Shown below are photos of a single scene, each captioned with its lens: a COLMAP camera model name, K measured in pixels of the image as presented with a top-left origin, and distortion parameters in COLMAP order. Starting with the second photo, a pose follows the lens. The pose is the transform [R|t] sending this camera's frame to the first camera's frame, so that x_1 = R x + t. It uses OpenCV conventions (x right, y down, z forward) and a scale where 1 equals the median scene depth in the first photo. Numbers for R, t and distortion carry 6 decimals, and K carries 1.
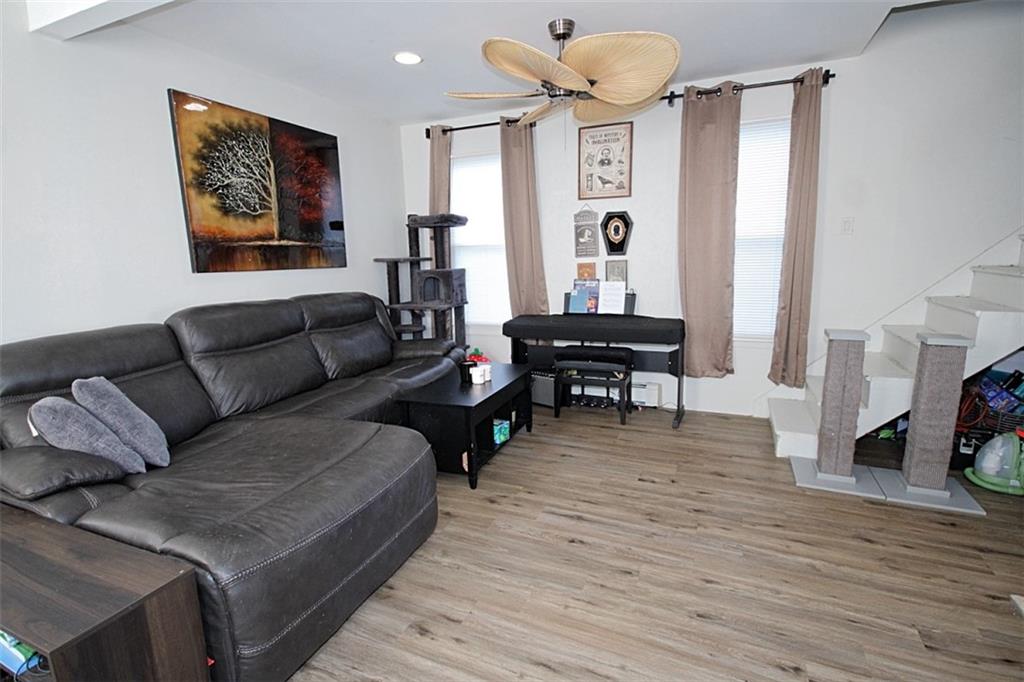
lens RADIAL K [[496.4, 0, 517.2], [0, 496.4, 339.7], [0, 0, 1]] dist [0.000247, -0.000584]
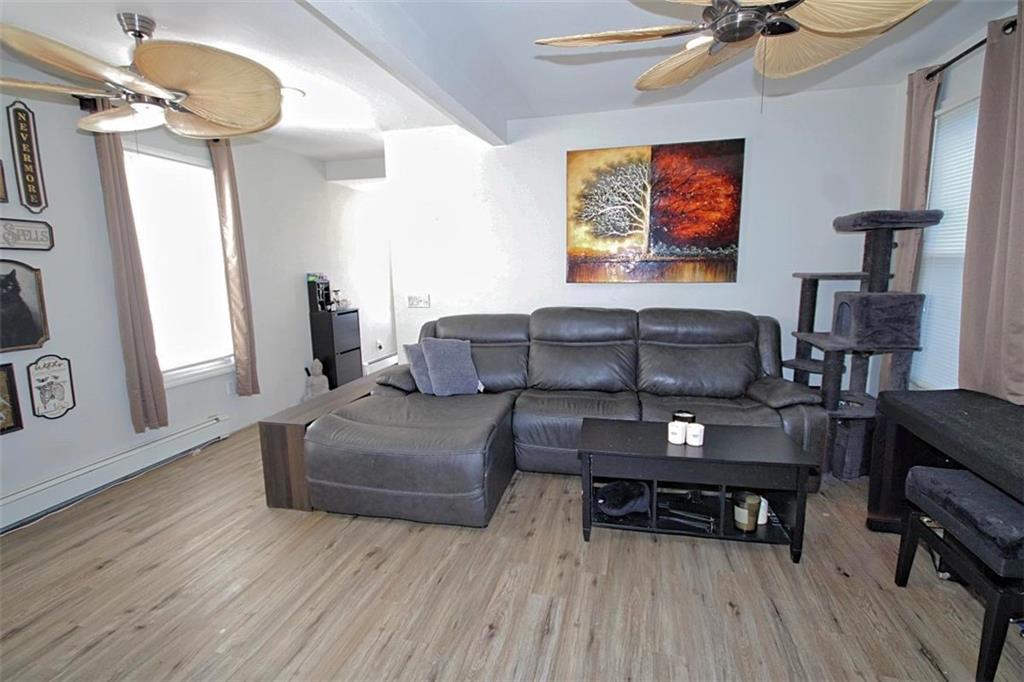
lens RADIAL K [[475.1, 0, 512.0], [0, 475.1, 341.0], [0, 0, 1]] dist [0.000306, -0.000081]
pose [[0.159178, 0.177590, -0.971146, 0.483191], [-0.153516, 0.976175, 0.153348, -0.119639], [0.975241, 0.124677, 0.182649, 0.485315]]
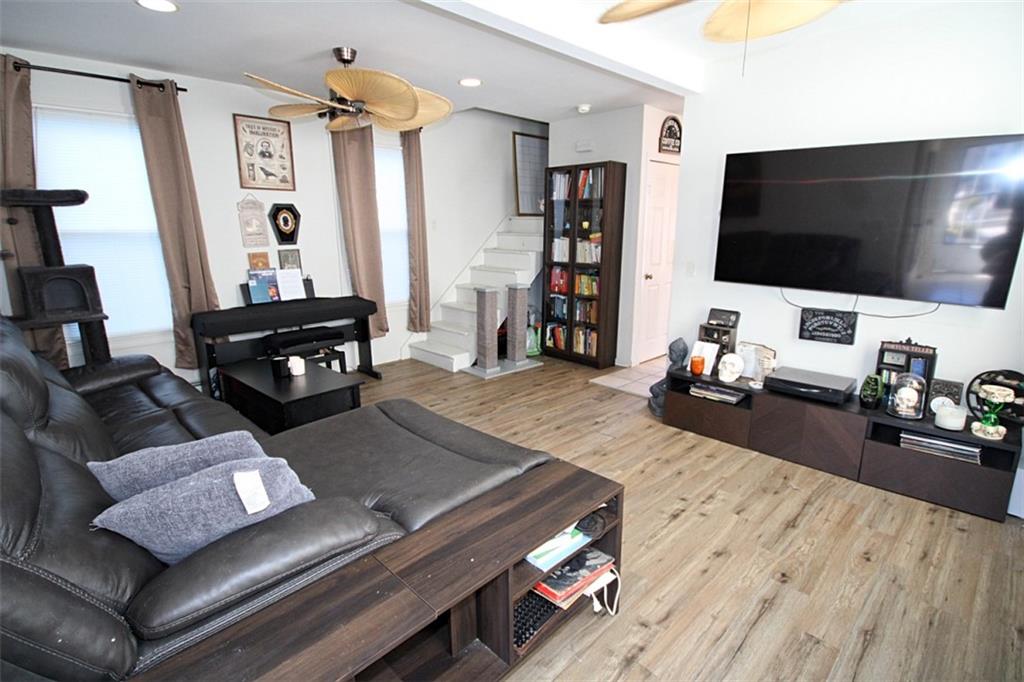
lens RADIAL K [[491.3, 0, 512.0], [0, 491.3, 341.0], [0, 0, 1]] dist [0.000518, -0.000065]
pose [[0.377605, -0.187791, 0.906724, -0.666555], [0.154093, 0.978309, 0.138445, -0.041551], [-0.913055, 0.087442, 0.398351, 0.163986]]
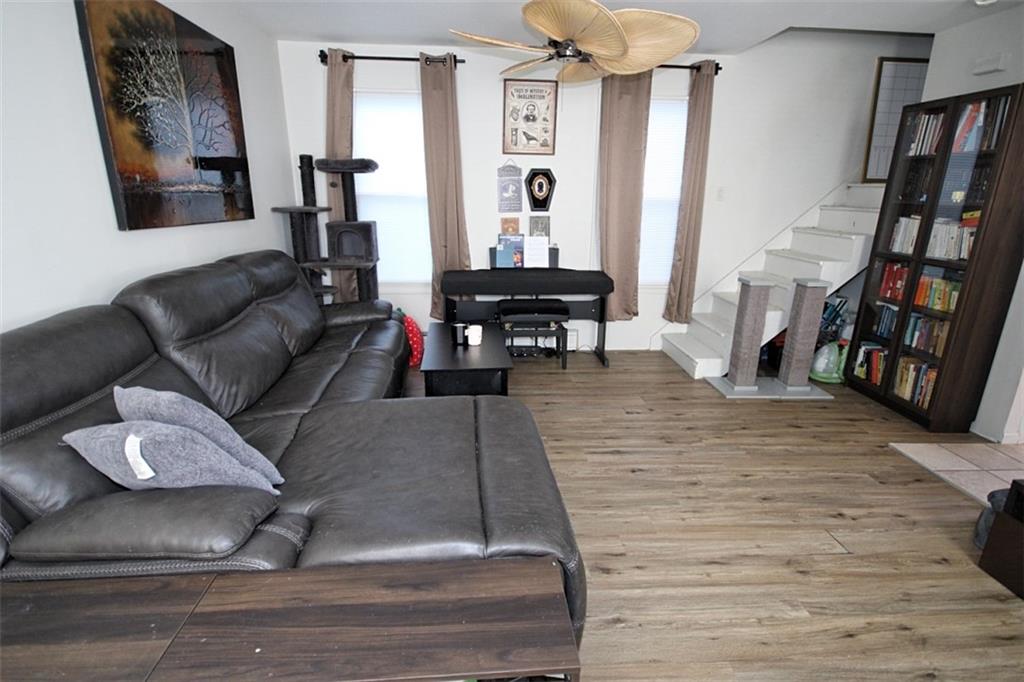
lens RADIAL K [[502.4, 0, 515.9], [0, 502.4, 338.9], [0, 0, 1]] dist [0.001997, 0.000069]
pose [[0.888124, -0.091685, 0.450367, -0.374981], [0.043933, 0.992349, 0.115385, -0.029239], [-0.457500, -0.082690, 0.885357, 0.064172]]
